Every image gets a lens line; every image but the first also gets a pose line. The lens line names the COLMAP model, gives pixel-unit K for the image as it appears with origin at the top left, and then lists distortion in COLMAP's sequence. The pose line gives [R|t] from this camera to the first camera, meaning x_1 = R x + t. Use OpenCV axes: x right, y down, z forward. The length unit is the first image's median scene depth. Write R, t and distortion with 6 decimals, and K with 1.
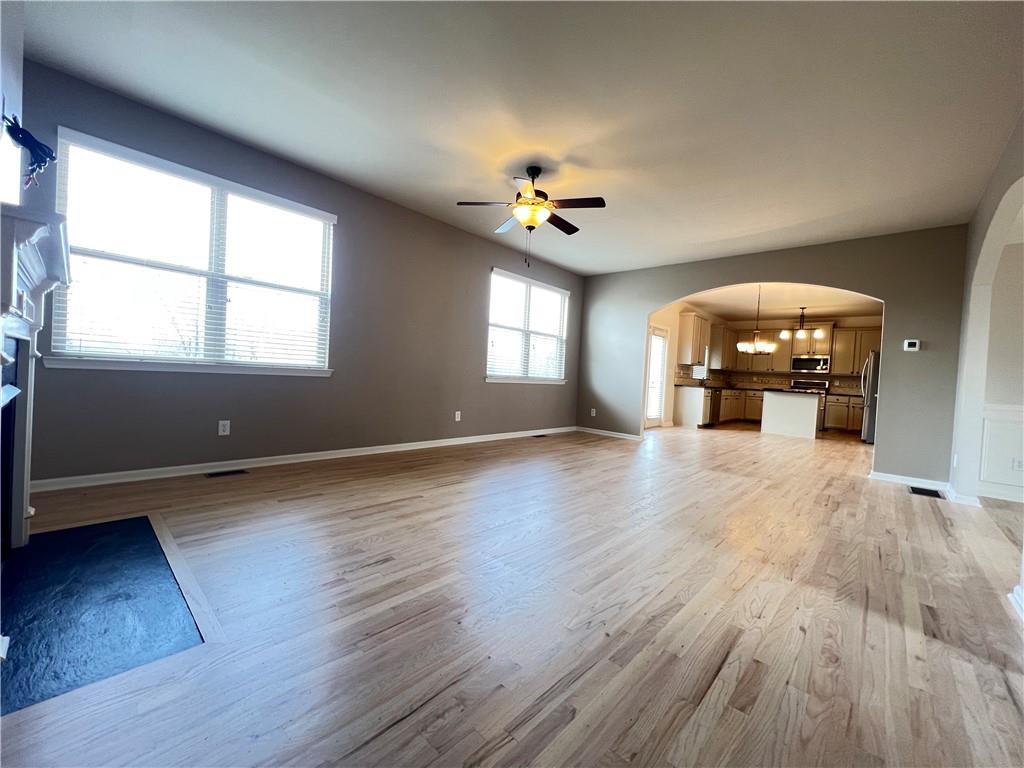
lens RADIAL K [[409.8, 0, 512.0], [0, 409.8, 384.0], [0, 0, 1]] dist [-0.000877, 0.000463]
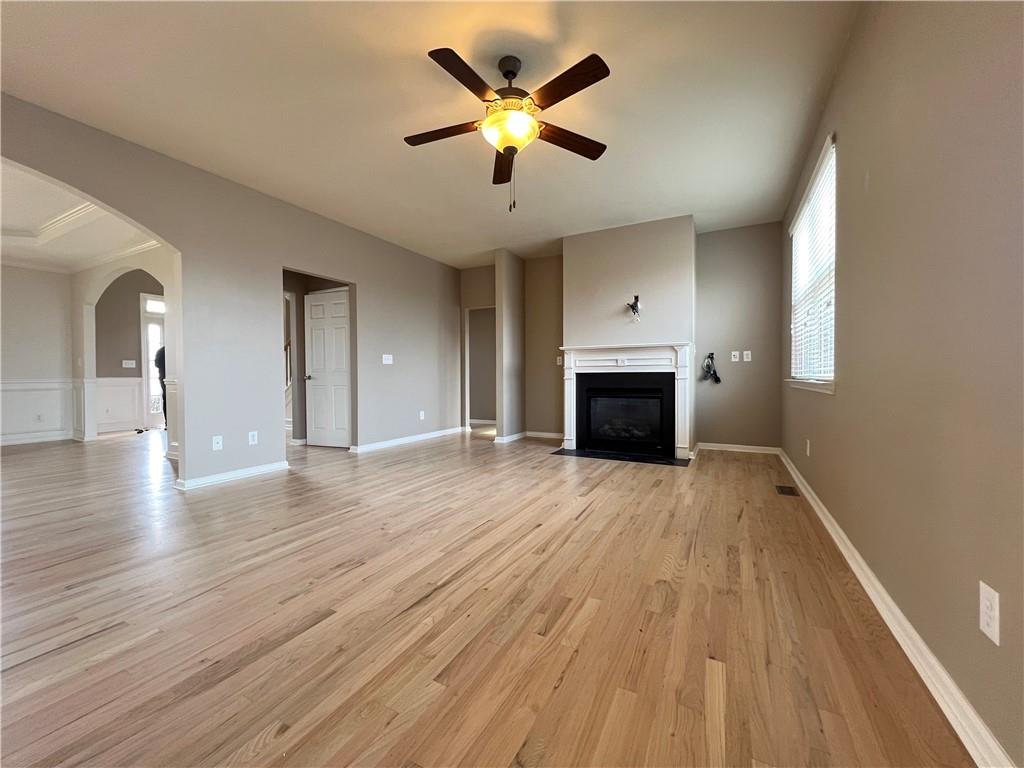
lens RADIAL K [[411.3, 0, 512.0], [0, 411.3, 384.0], [0, 0, 1]] dist [-0.000587, 0.000092]
pose [[-0.966790, -0.045602, -0.251473, 0.173495], [-0.054233, 0.998150, 0.027498, -0.023947], [0.249753, 0.040223, -0.967474, 1.502655]]
